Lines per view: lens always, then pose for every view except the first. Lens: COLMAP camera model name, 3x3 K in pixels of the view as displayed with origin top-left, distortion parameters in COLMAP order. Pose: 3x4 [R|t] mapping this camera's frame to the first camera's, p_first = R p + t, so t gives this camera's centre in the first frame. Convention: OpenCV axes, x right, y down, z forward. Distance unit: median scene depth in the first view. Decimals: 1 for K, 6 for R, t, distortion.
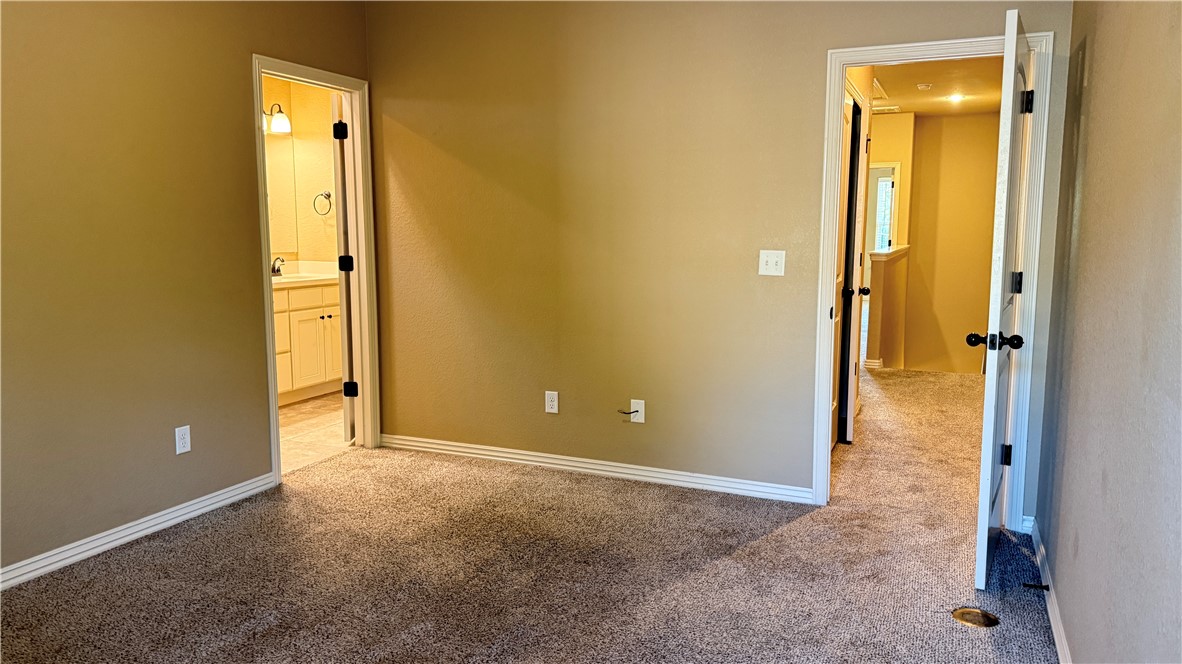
lens RADIAL K [[817.7, 0, 574.9], [0, 817.7, 343.1], [0, 0, 1]] dist [0.004898, 0.002070]
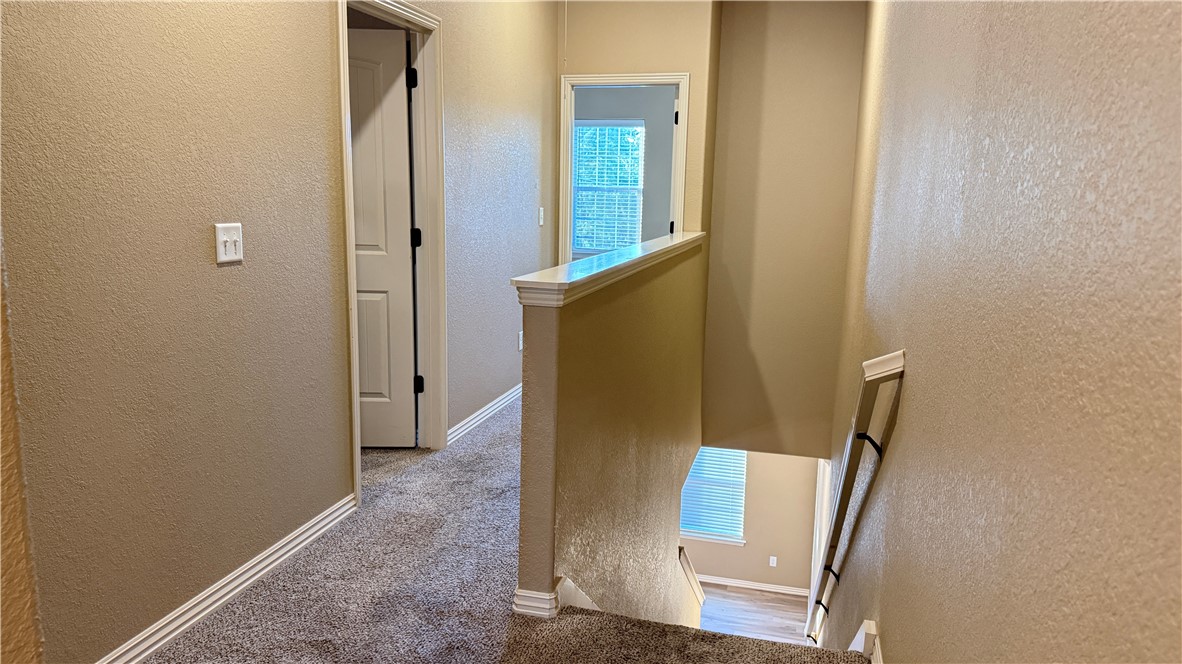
lens RADIAL K [[817.7, 0, 574.9], [0, 817.7, 343.1], [0, 0, 1]] dist [0.004898, 0.002070]
pose [[0.986828, -0.010923, 0.161405, 0.250467], [0.003578, 0.998948, 0.045726, -0.076285], [-0.161735, -0.044546, 0.985828, 0.508515]]
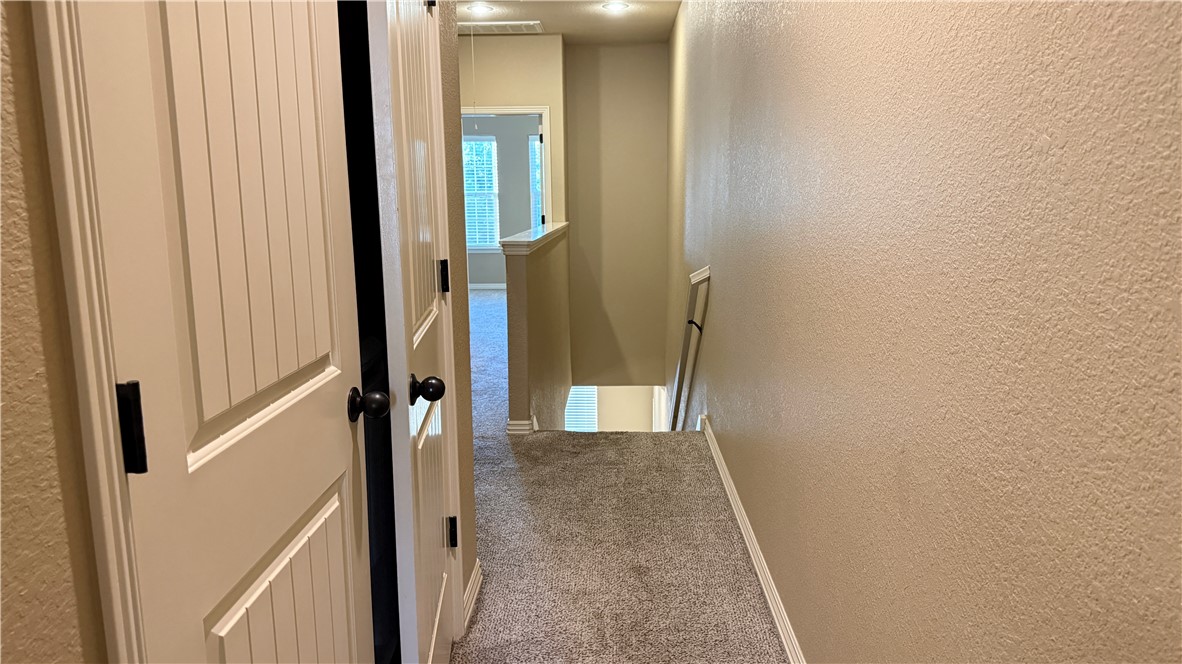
lens RADIAL K [[817.7, 0, 574.9], [0, 817.7, 343.1], [0, 0, 1]] dist [0.004898, 0.002070]
pose [[0.926290, -0.073981, 0.369478, 0.142353], [0.062012, 0.997097, 0.044187, -0.046006], [-0.371675, -0.018018, 0.928188, 0.331450]]
